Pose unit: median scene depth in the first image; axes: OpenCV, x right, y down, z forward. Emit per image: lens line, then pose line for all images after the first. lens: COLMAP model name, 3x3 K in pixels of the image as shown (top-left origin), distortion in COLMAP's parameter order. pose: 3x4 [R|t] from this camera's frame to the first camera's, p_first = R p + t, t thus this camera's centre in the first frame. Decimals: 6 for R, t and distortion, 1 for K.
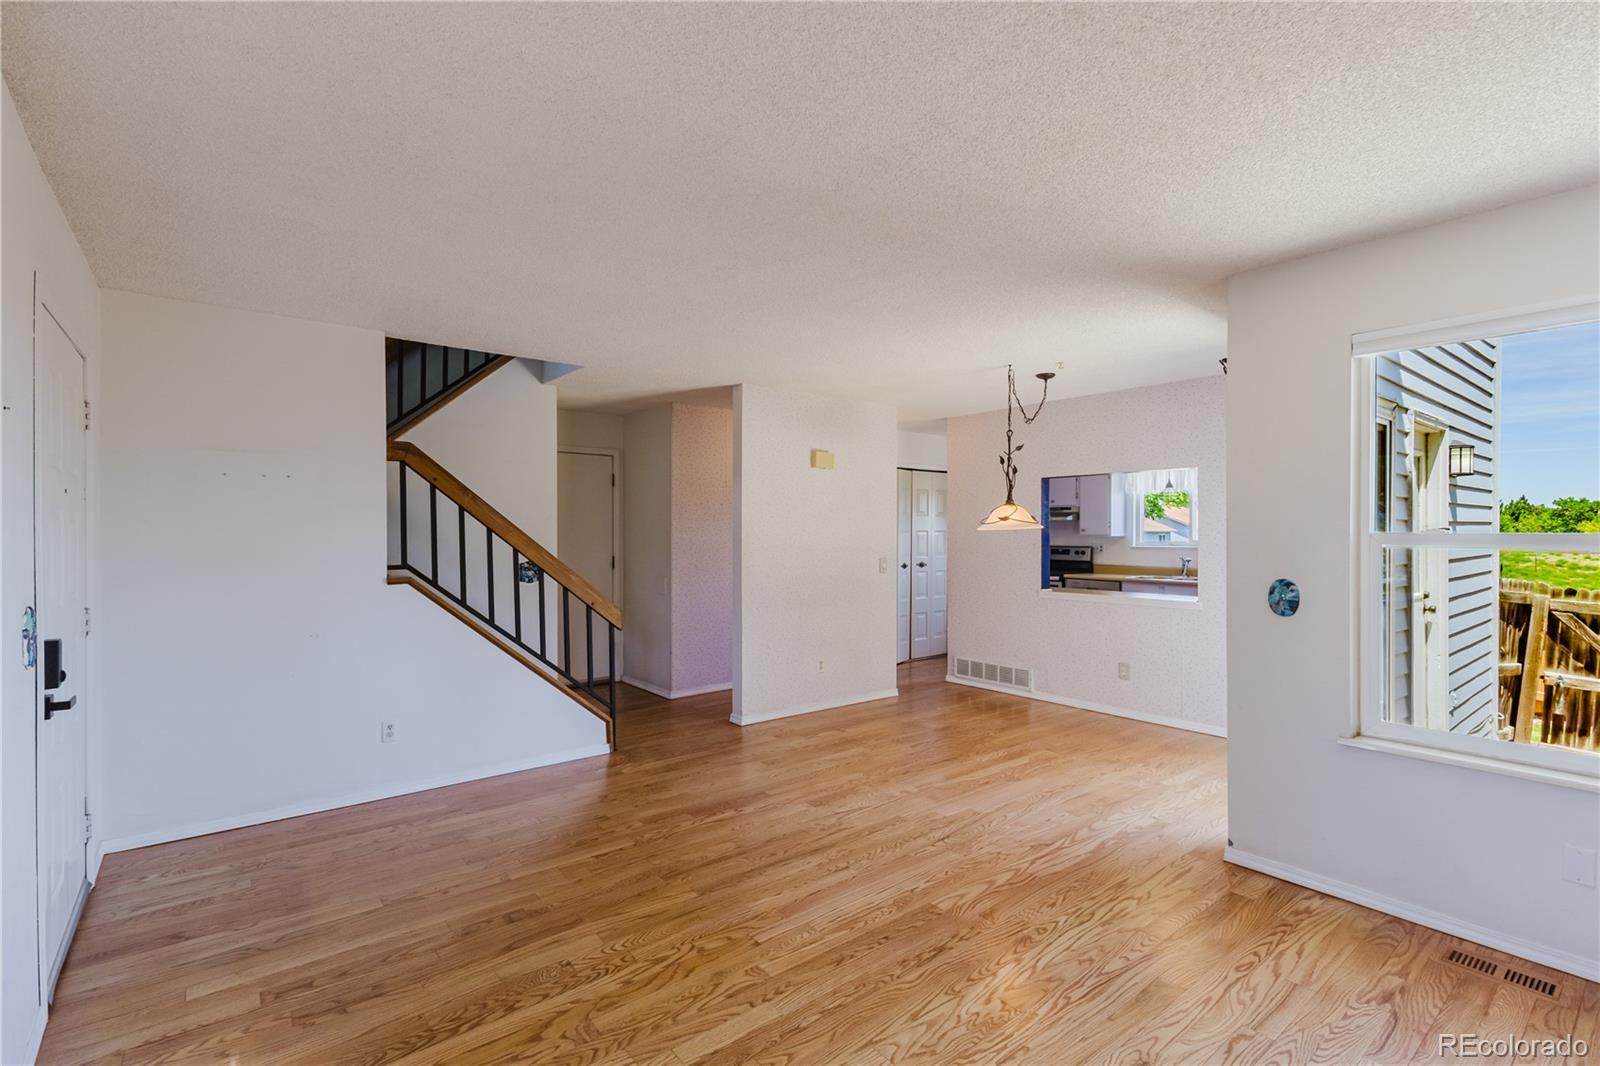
lens RADIAL K [[731.7, 0, 800.1], [0, 731.7, 535.7], [0, 0, 1]] dist [-0.001047, 0.002485]
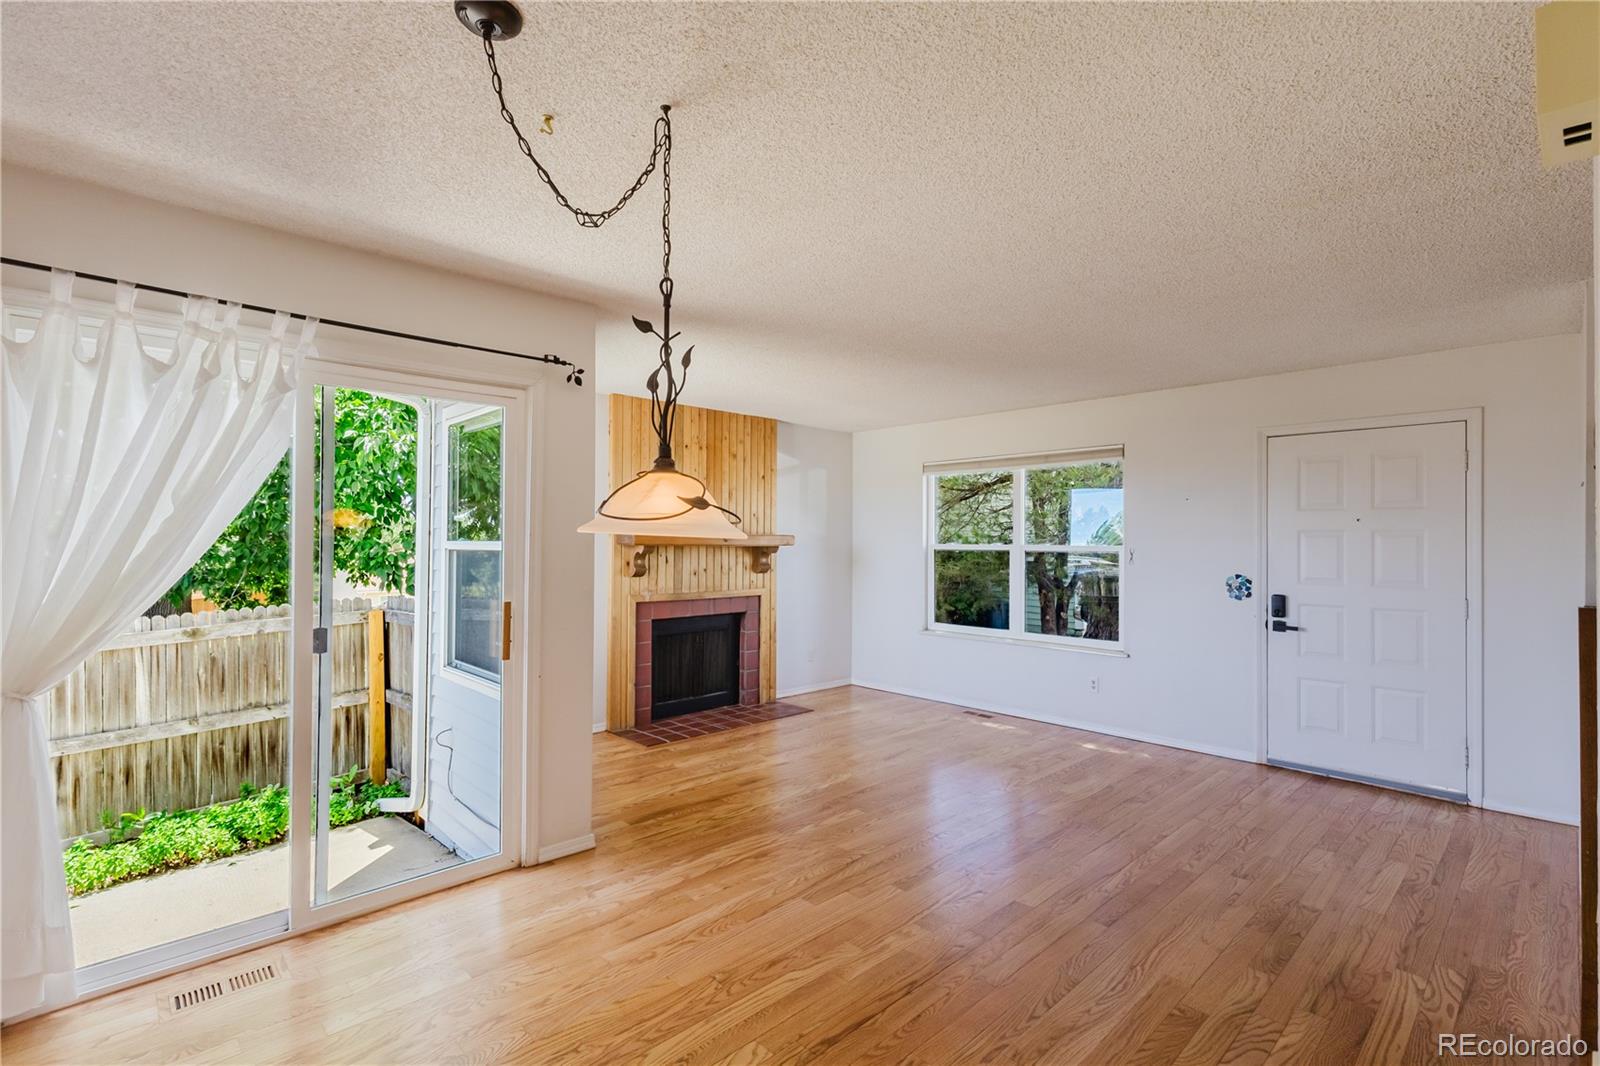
lens RADIAL K [[731.7, 0, 800.7], [0, 731.7, 534.5], [0, 0, 1]] dist [-0.001047, 0.002485]
pose [[-0.995926, -0.004407, -0.090068, 0.371515], [-0.004164, 0.999987, -0.002895, -0.012596], [0.090080, -0.002508, -0.995931, 2.059228]]
